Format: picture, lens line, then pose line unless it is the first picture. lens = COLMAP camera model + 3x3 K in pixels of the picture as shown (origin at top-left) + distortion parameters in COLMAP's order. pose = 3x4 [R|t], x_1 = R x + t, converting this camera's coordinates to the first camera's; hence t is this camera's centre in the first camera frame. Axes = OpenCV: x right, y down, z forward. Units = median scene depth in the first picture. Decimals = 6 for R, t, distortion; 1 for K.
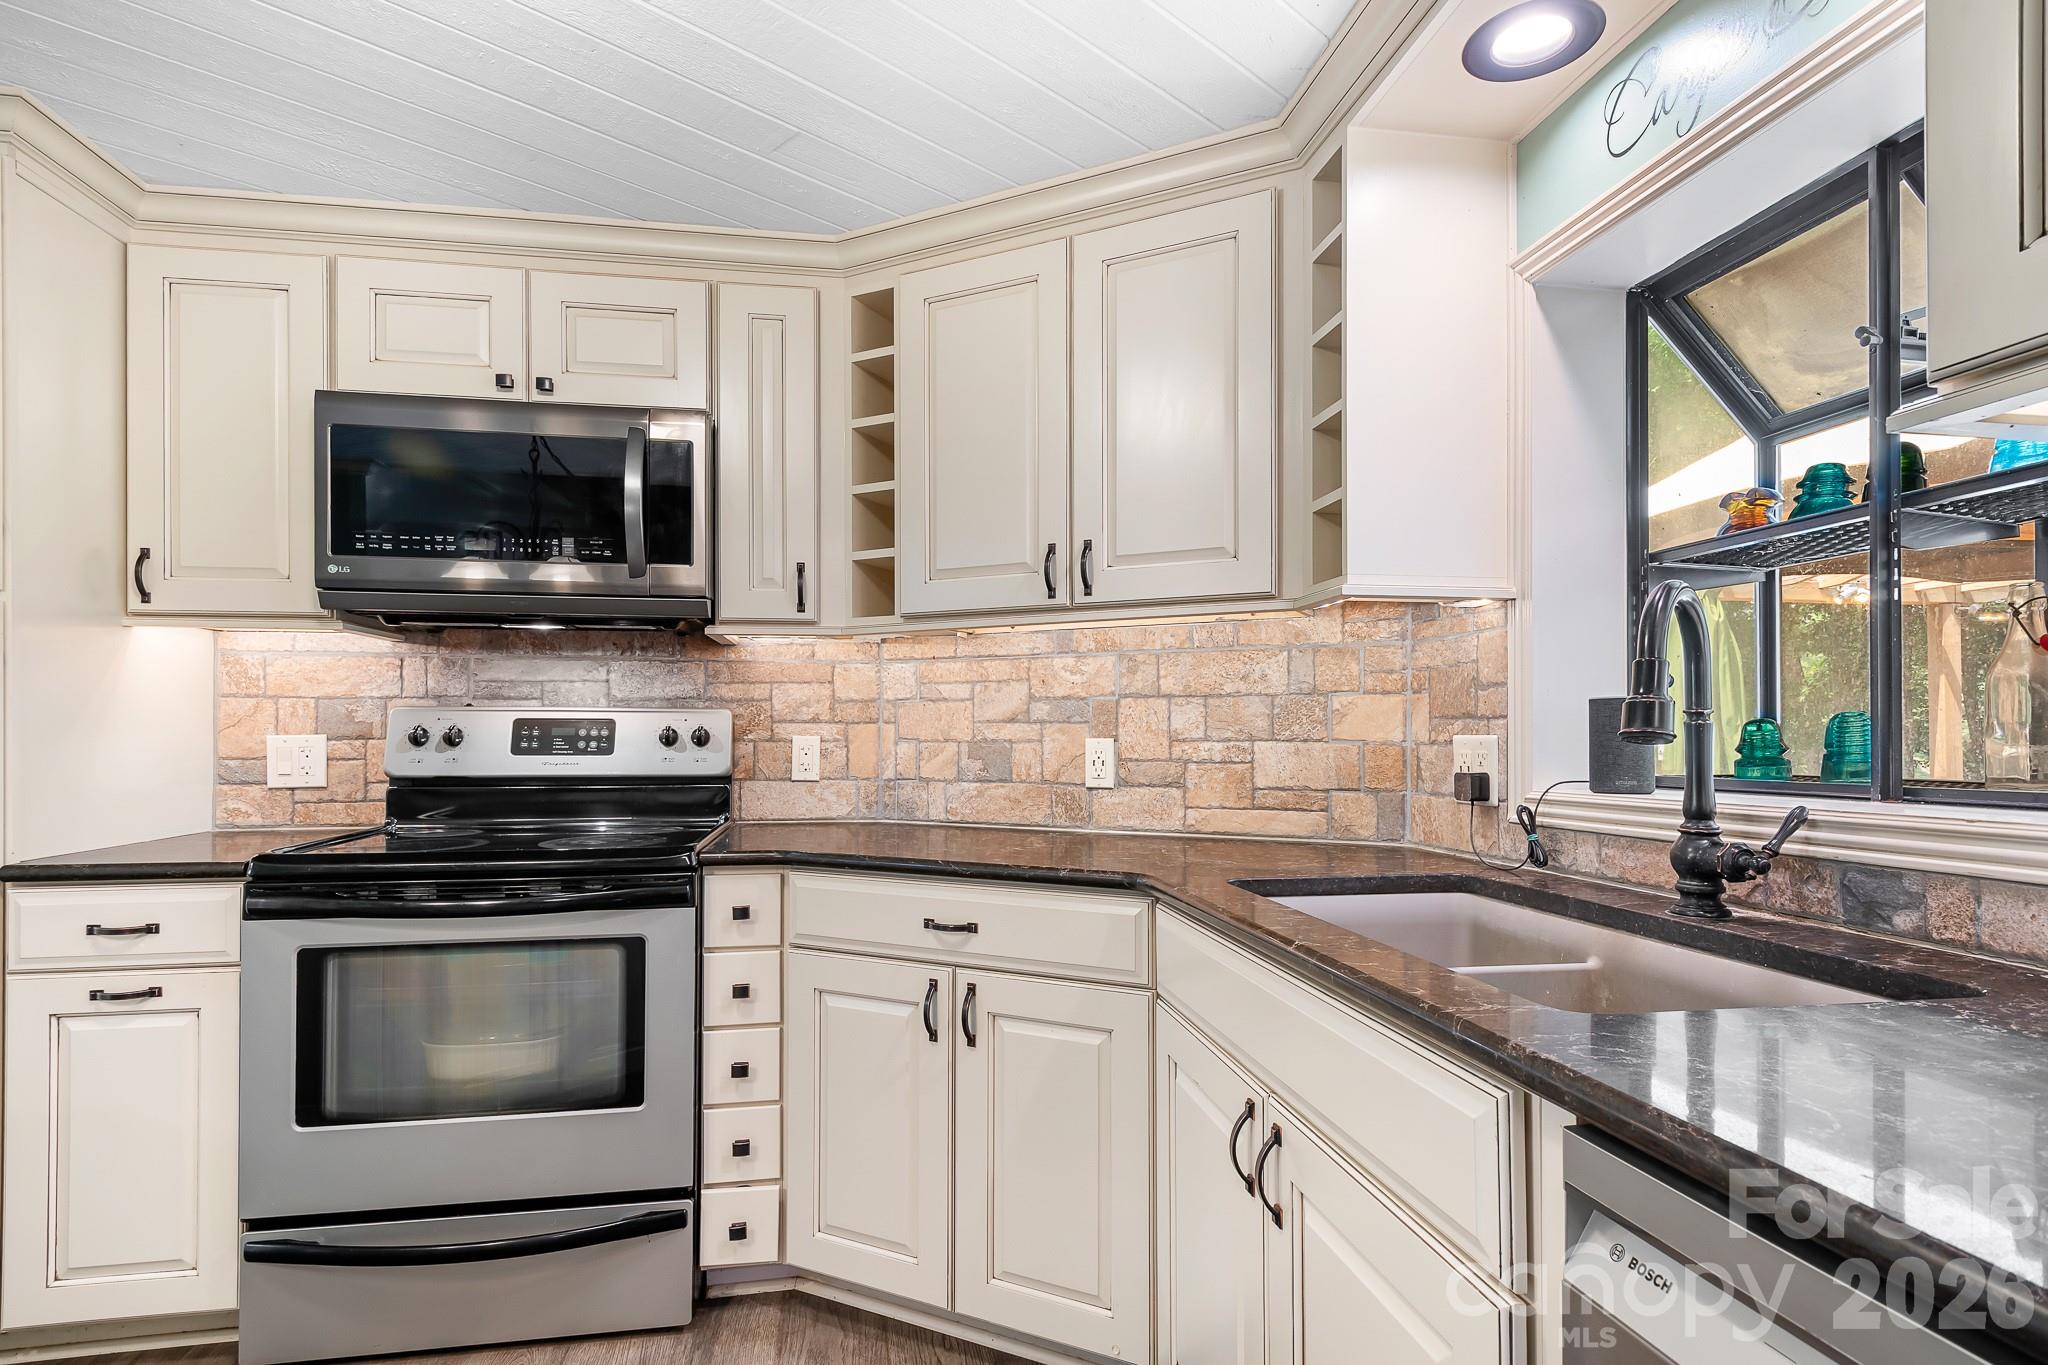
lens RADIAL K [[1060.0, 0, 1034.0], [0, 1060.0, 723.3], [0, 0, 1]] dist [0.025580, 0.001370]
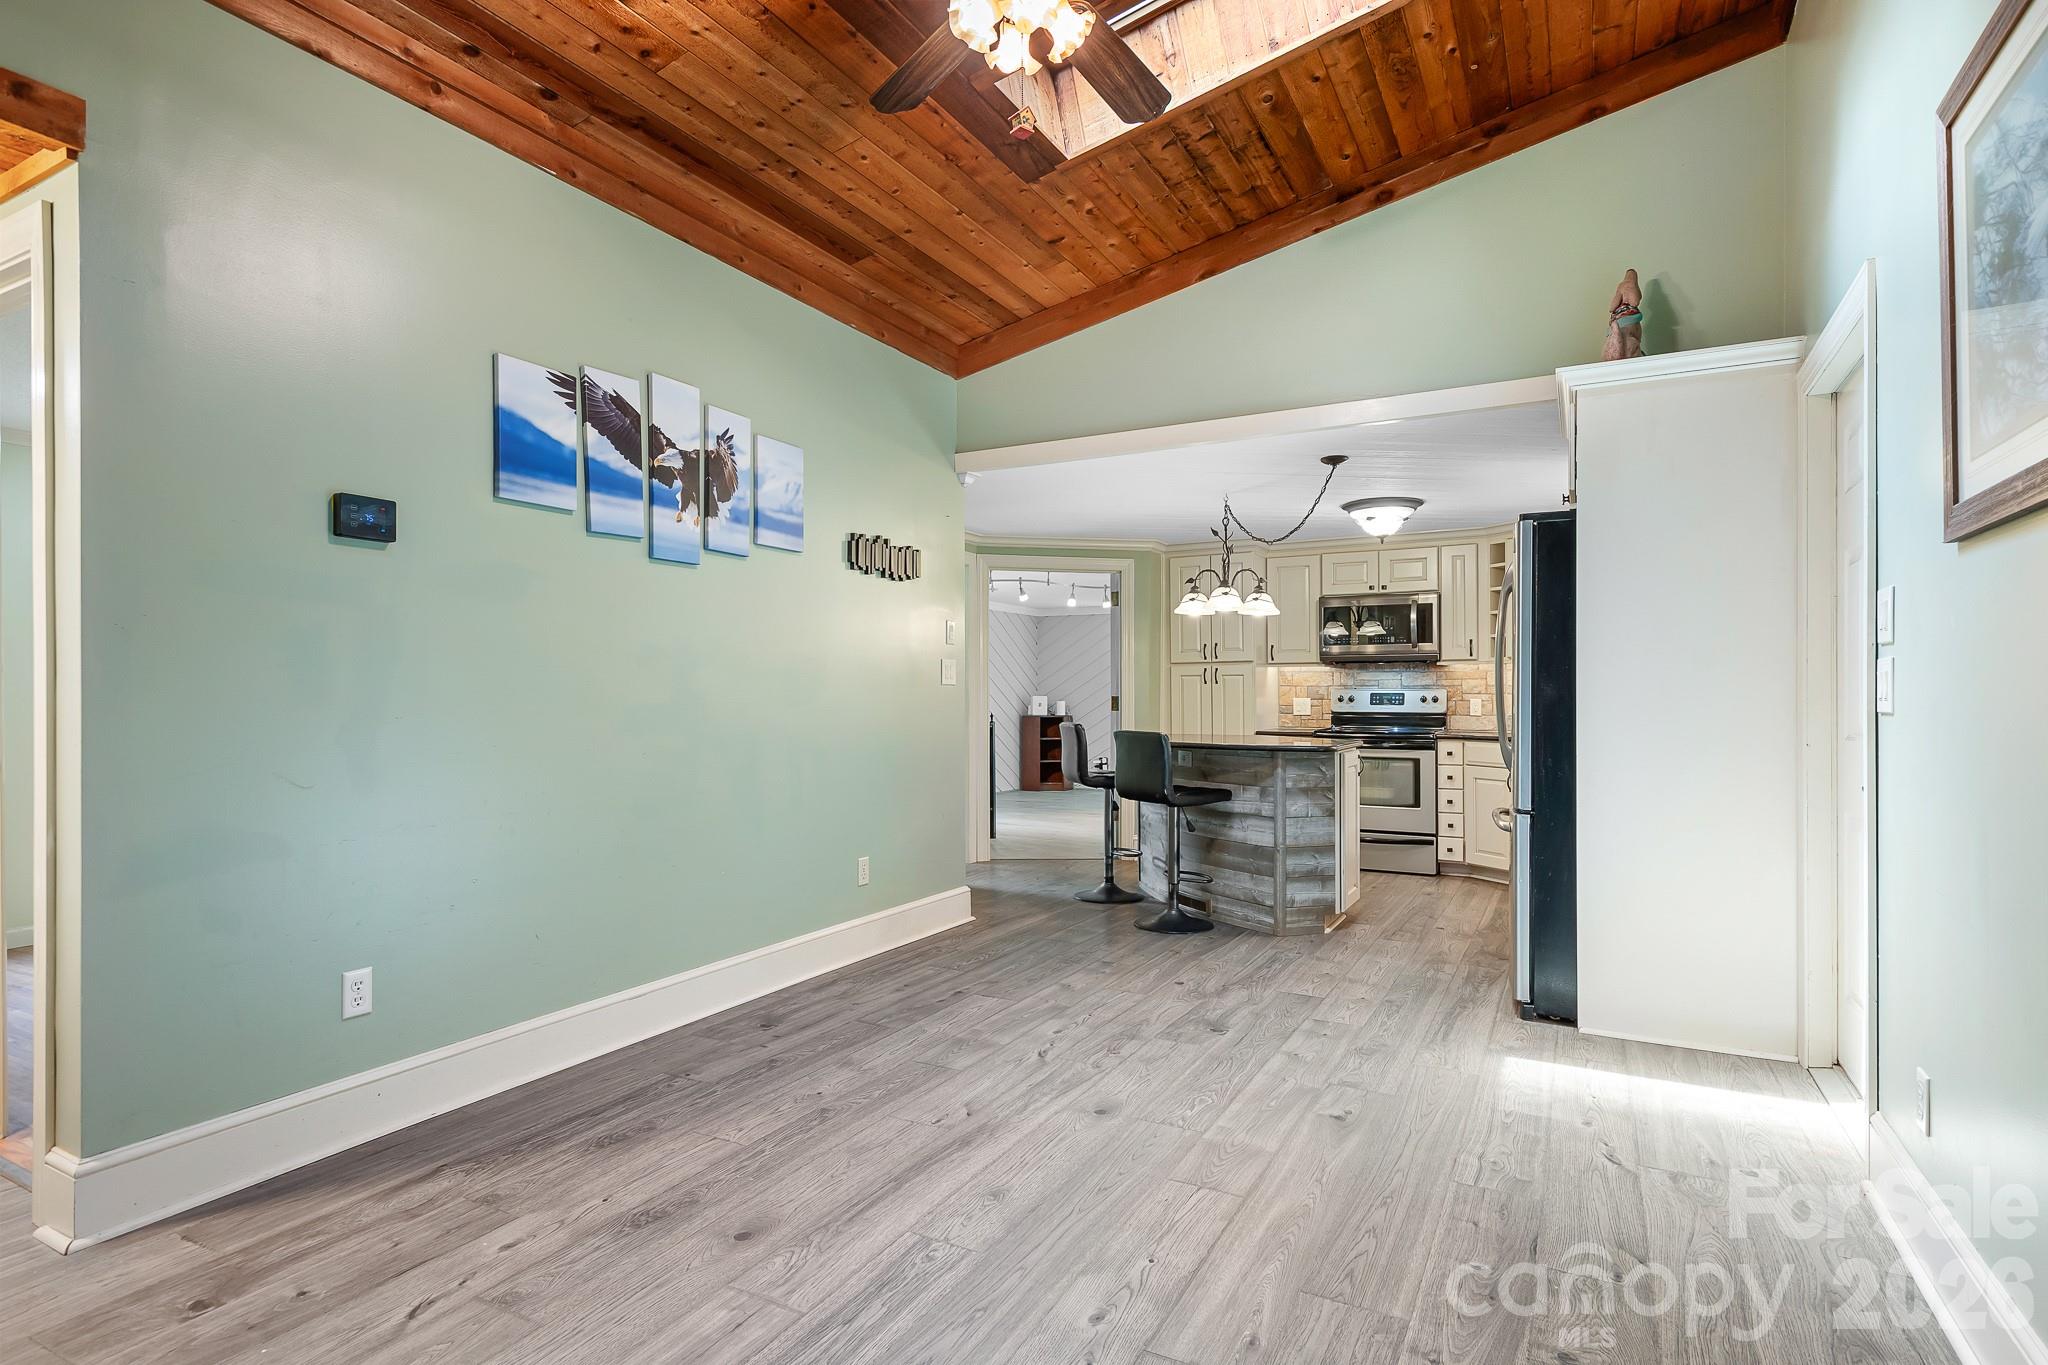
lens RADIAL K [[1060.0, 0, 1018.3], [0, 1060.0, 687.5], [0, 0, 1]] dist [0.025580, 0.001370]
pose [[0.788130, -0.004562, -0.615492, 0.614622], [0.007194, 0.999973, 0.001799, -0.034640], [0.615466, -0.005845, 0.788141, -2.118592]]
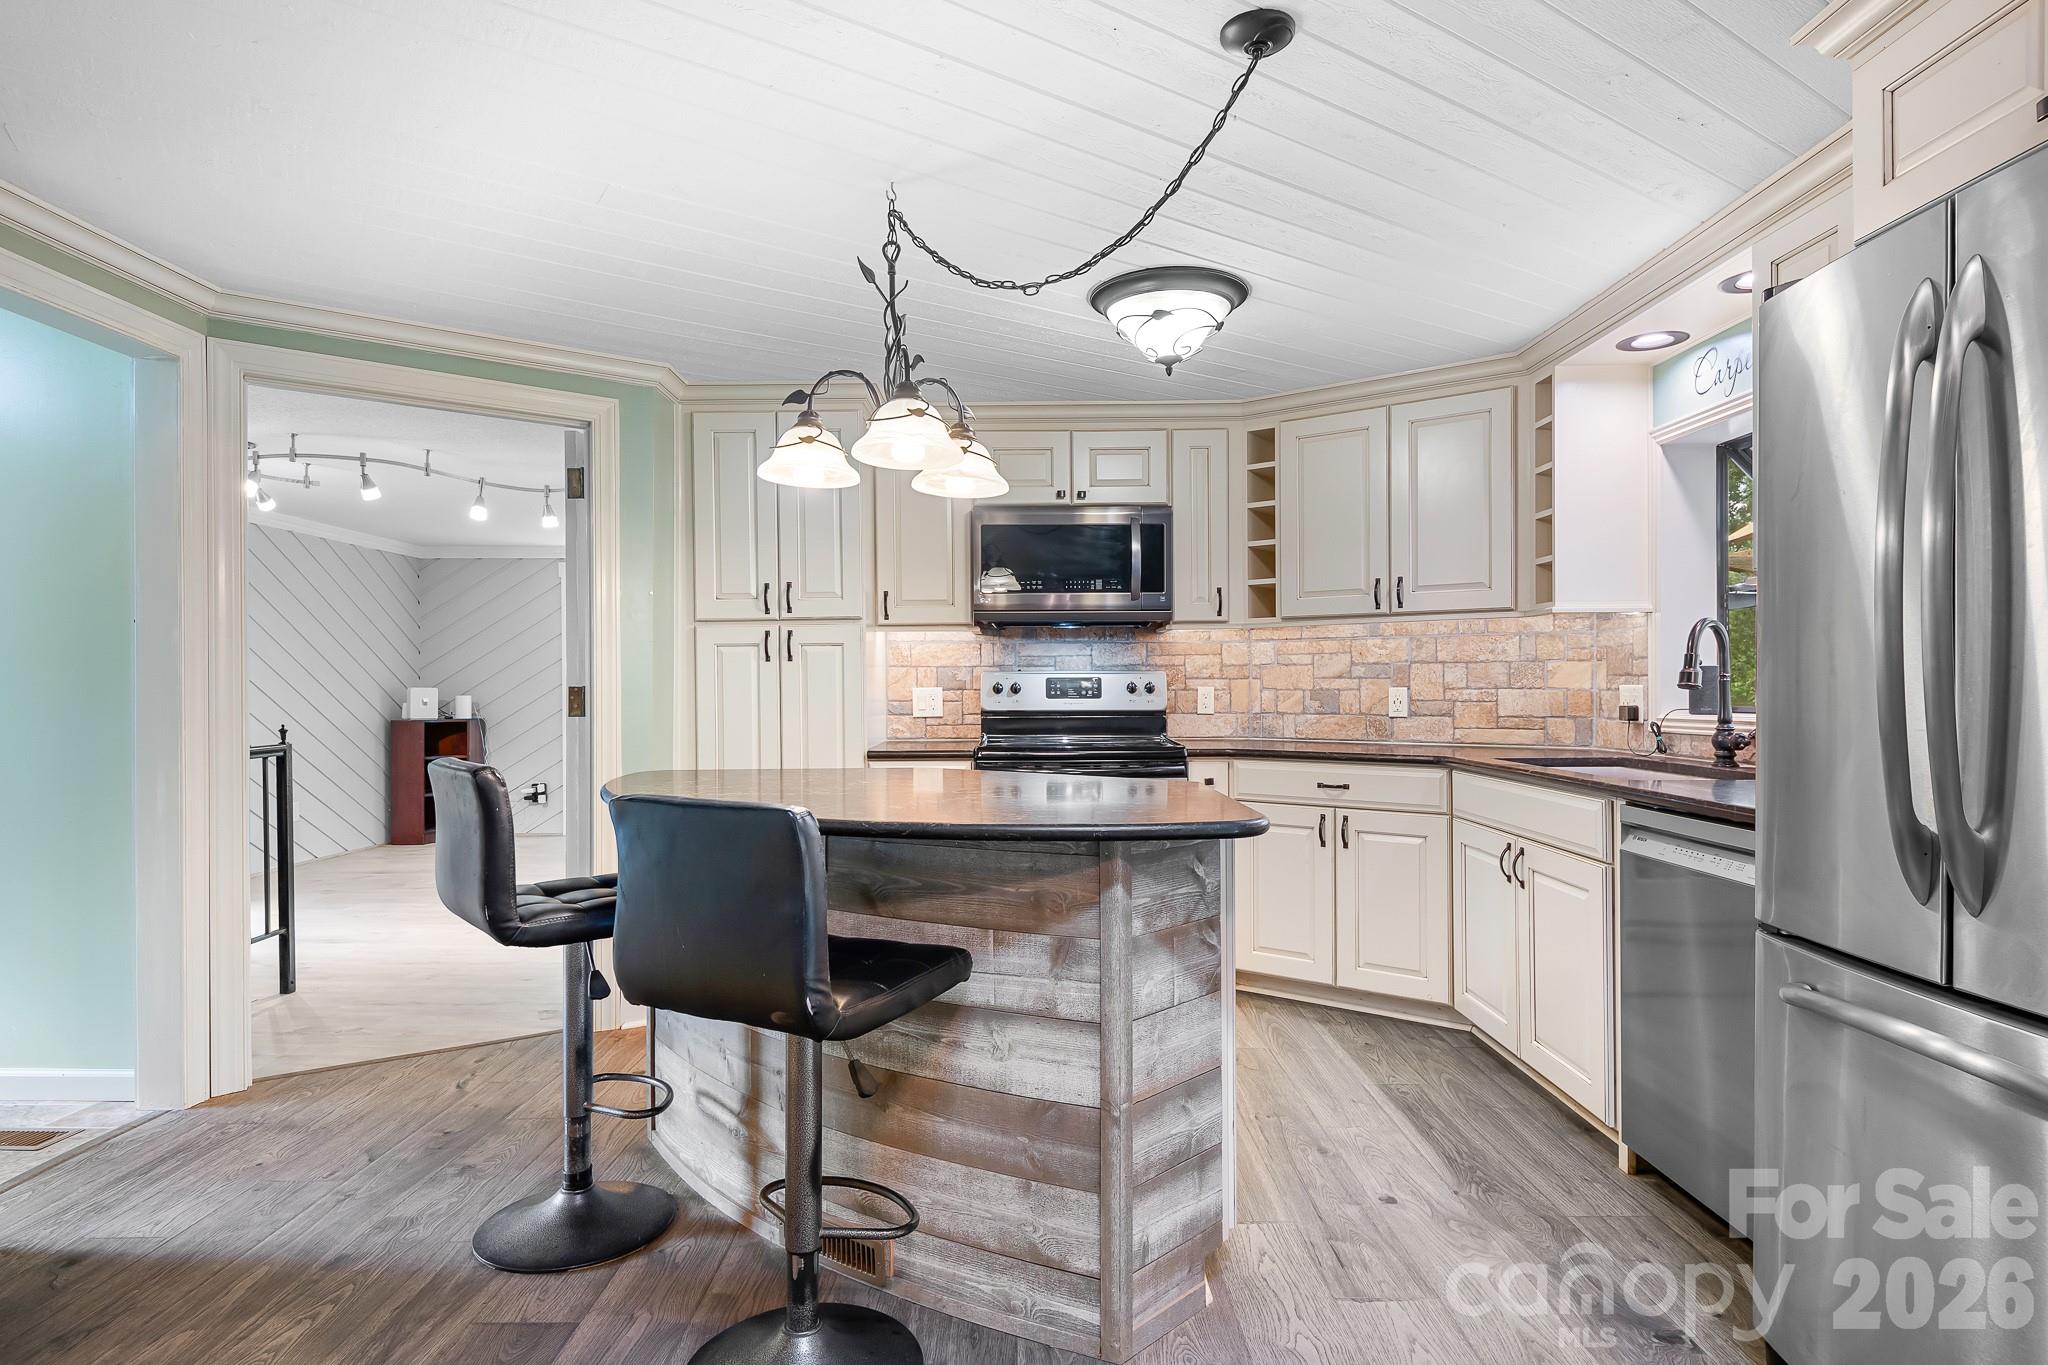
lens RADIAL K [[1108.9, 0, 1027.1], [0, 1108.9, 685.2], [0, 0, 1]] dist [0.034983, -0.002443]
pose [[0.986540, -0.005488, -0.163426, -0.240597], [0.007637, 0.999892, 0.012526, -0.016933], [0.163339, -0.013606, 0.986476, -0.871785]]
